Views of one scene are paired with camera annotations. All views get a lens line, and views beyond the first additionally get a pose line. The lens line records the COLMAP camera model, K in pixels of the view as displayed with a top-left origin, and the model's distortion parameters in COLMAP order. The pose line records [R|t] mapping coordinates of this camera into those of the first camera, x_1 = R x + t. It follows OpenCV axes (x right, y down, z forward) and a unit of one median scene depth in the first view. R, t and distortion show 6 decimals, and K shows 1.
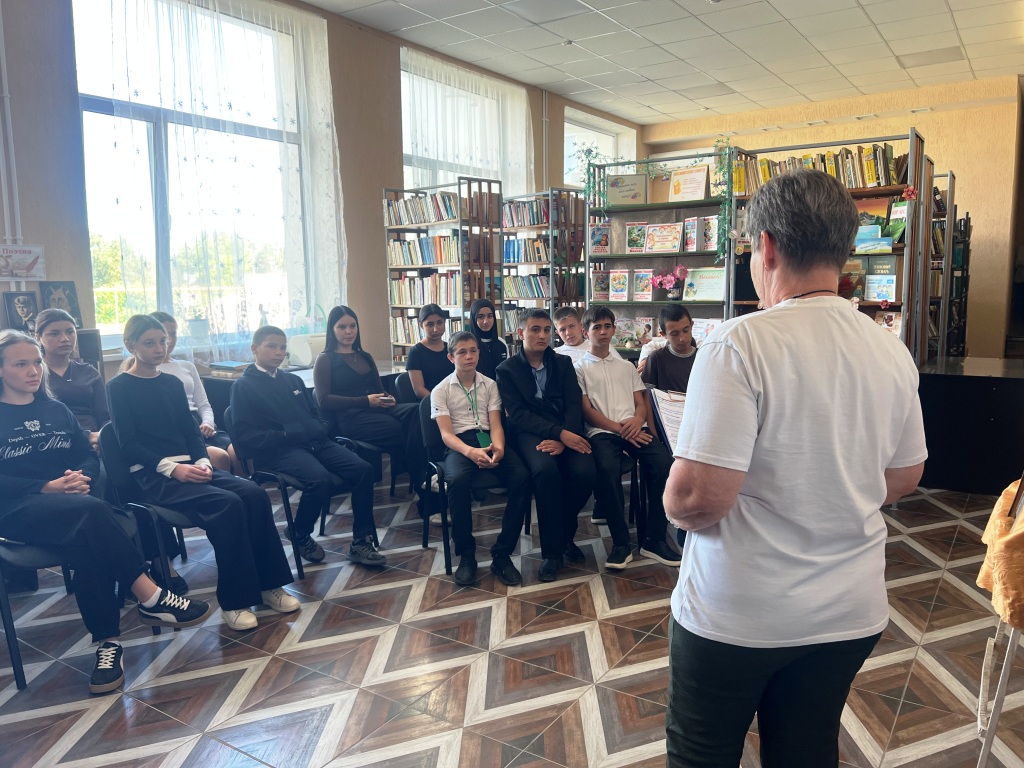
lens RADIAL K [[779.8, 0, 506.2], [0, 779.8, 389.6], [0, 0, 1]] dist [0.057188, -0.061057]
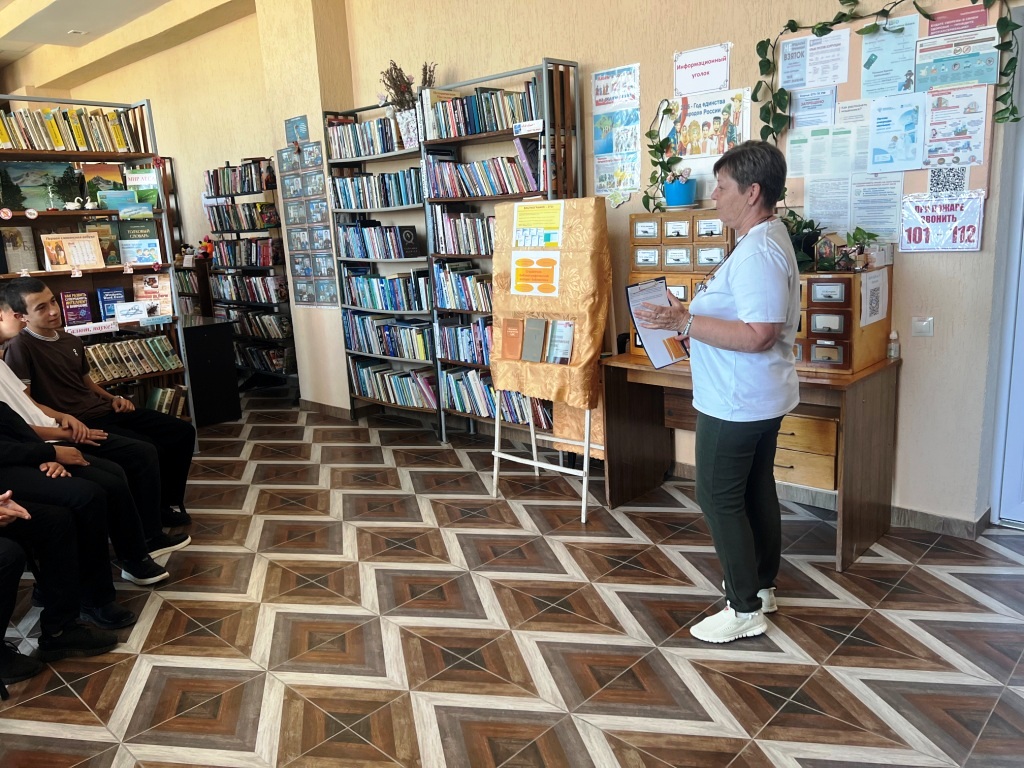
lens RADIAL K [[791.7, 0, 538.4], [0, 791.7, 381.8], [0, 0, 1]] dist [0.050943, -0.040256]
pose [[0.132776, -0.190998, 0.972569, -0.457182], [0.184893, 0.968805, 0.165017, -0.036021], [-0.973748, 0.157911, 0.163948, 0.307720]]
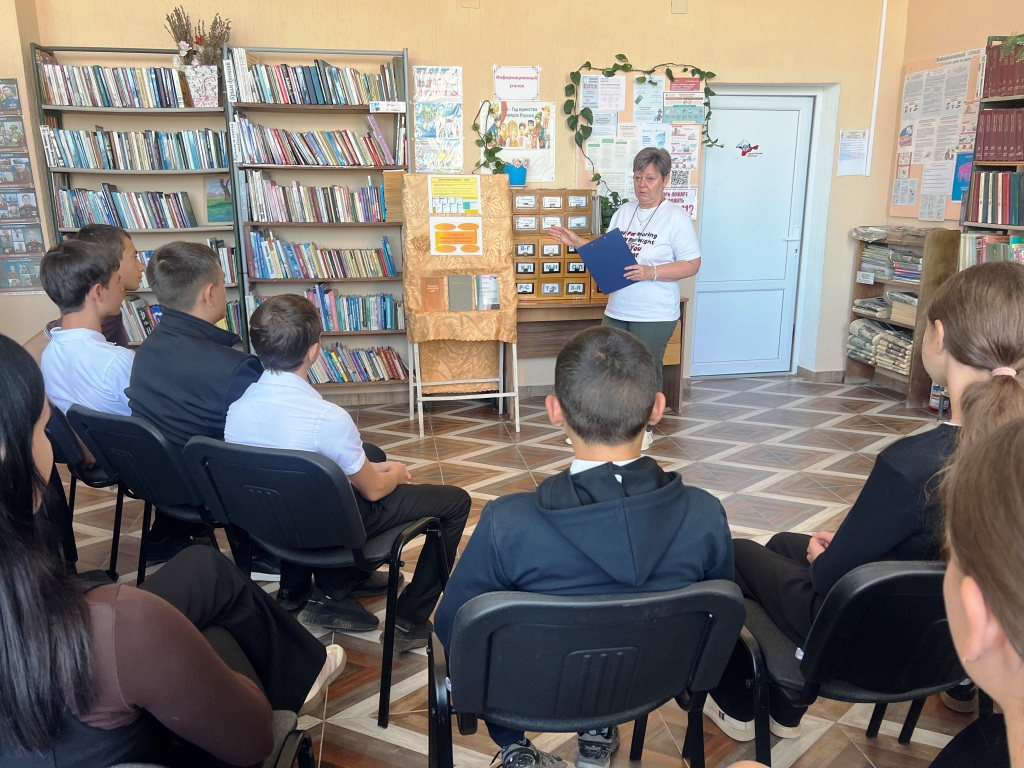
lens RADIAL K [[779.8, 0, 506.2], [0, 779.8, 389.6], [0, 0, 1]] dist [0.057188, -0.061057]
pose [[-0.703977, -0.149286, 0.694355, -0.382468], [0.120016, 0.938594, 0.323476, -0.124504], [-0.700009, 0.311053, -0.642833, 0.973360]]
